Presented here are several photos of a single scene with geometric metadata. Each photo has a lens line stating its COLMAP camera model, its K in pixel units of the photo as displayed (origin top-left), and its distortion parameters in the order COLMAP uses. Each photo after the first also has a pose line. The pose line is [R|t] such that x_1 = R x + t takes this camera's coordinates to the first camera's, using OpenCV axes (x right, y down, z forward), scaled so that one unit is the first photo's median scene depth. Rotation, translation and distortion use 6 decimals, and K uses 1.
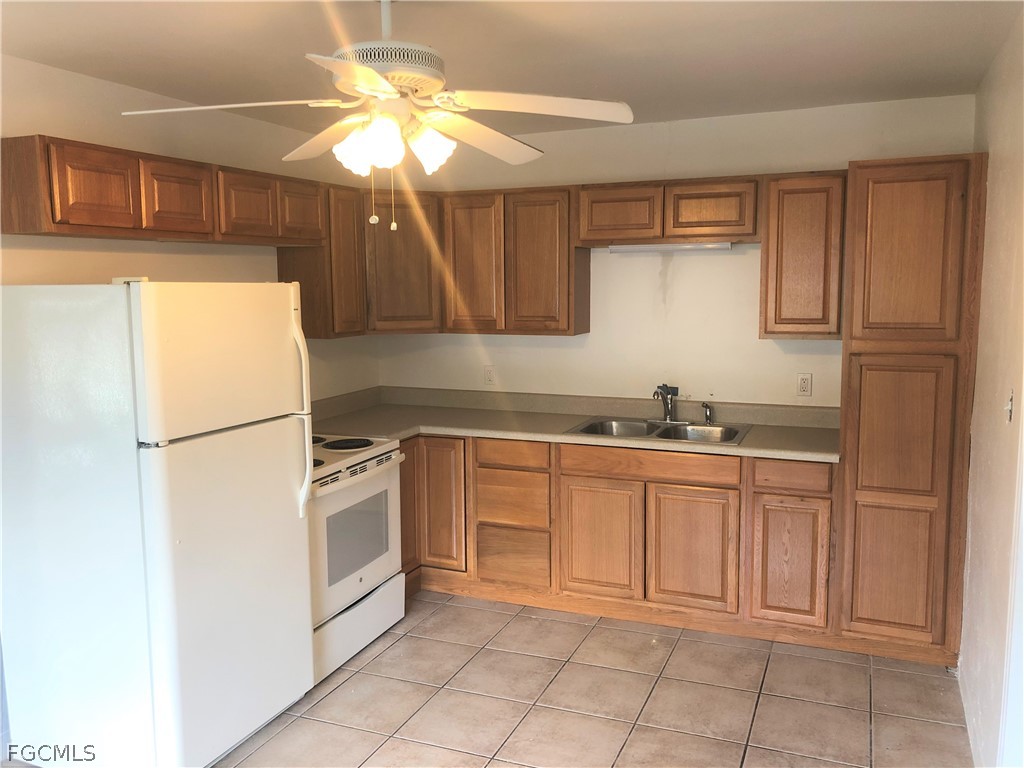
lens RADIAL K [[838.6, 0, 512.0], [0, 838.6, 384.0], [0, 0, 1]] dist [0.018013, 0.005755]
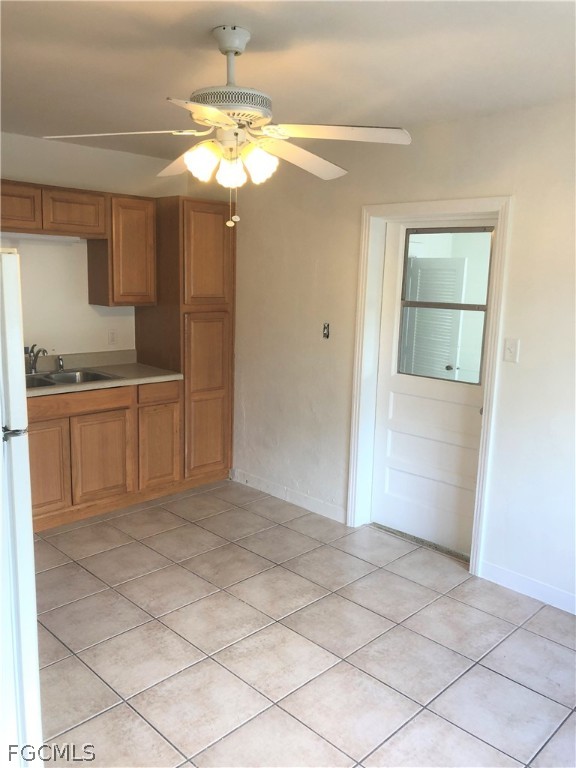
lens RADIAL K [[628.9, 0, 288.0], [0, 628.9, 384.0], [0, 0, 1]] dist [0.018013, 0.005755]
pose [[0.384030, -0.142303, 0.912289, -0.678891], [0.077764, 0.989526, 0.121616, -0.033628], [-0.920040, 0.024239, 0.391074, 0.324066]]
